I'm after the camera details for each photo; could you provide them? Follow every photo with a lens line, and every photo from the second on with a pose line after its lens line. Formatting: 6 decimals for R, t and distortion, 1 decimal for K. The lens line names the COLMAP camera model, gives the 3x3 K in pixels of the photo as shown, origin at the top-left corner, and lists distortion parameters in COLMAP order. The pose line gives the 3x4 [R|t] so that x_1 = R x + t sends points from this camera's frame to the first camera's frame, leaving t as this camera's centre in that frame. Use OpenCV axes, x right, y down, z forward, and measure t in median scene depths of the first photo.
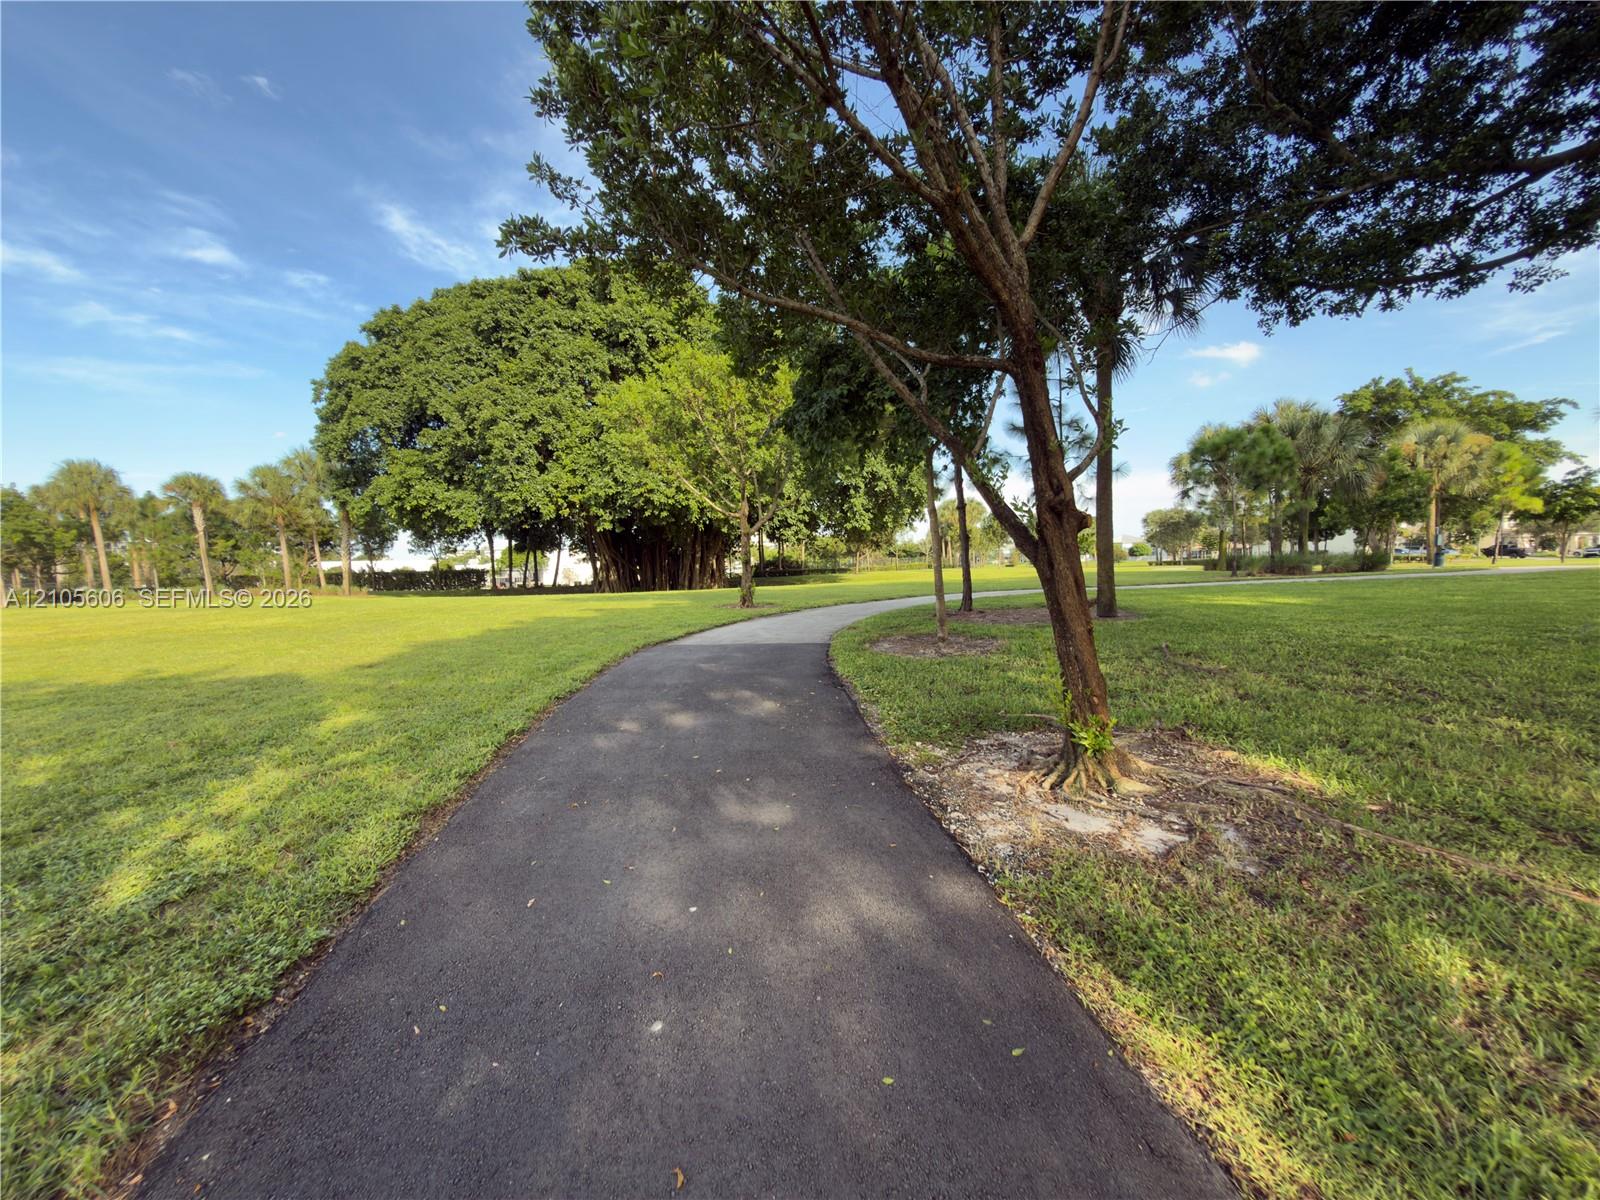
lens RADIAL K [[635.3, 0, 801.2], [0, 635.3, 603.4], [0, 0, 1]] dist [-0.006294, 0.000688]
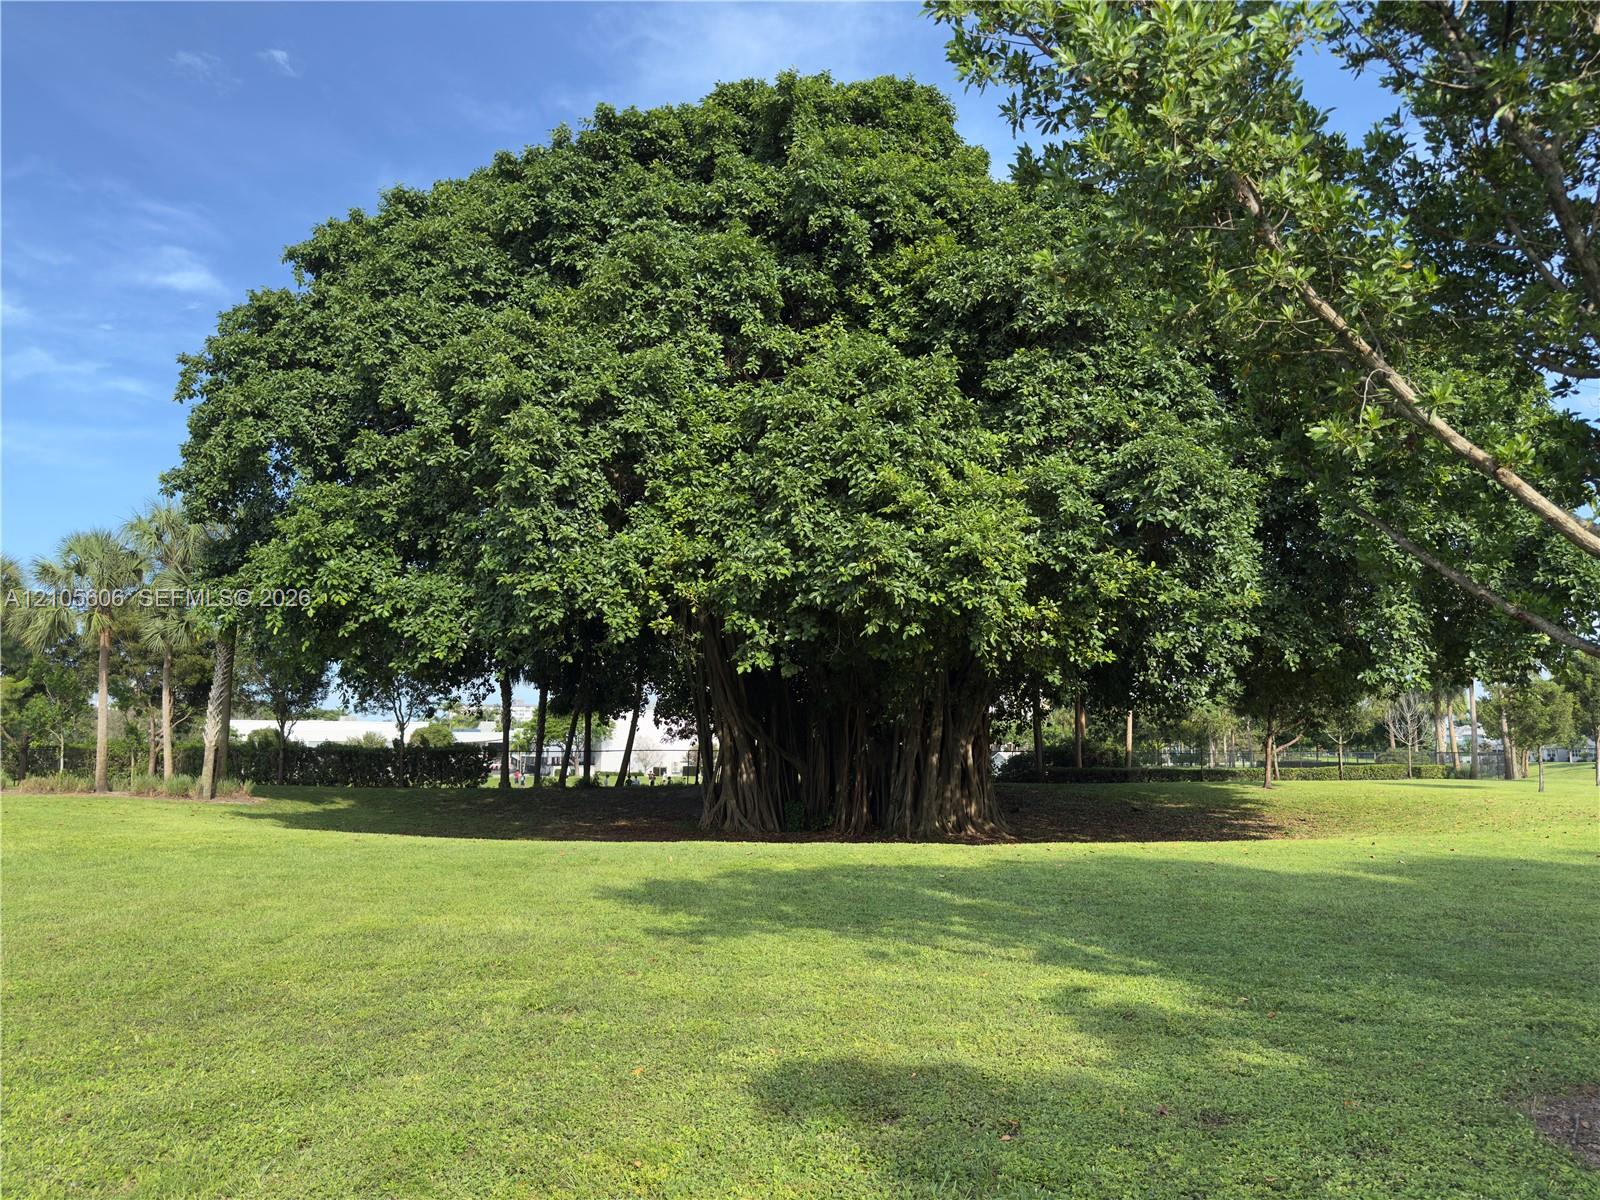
lens RADIAL K [[1117.7, 0, 816.4], [0, 1117.7, 600.3], [0, 0, 1]] dist [0.059619, -0.082404]
pose [[0.980407, 0.006530, -0.196873, -0.133631], [-0.043135, 0.982310, -0.182225, -0.033560], [0.192200, 0.187147, 0.963346, 0.325783]]
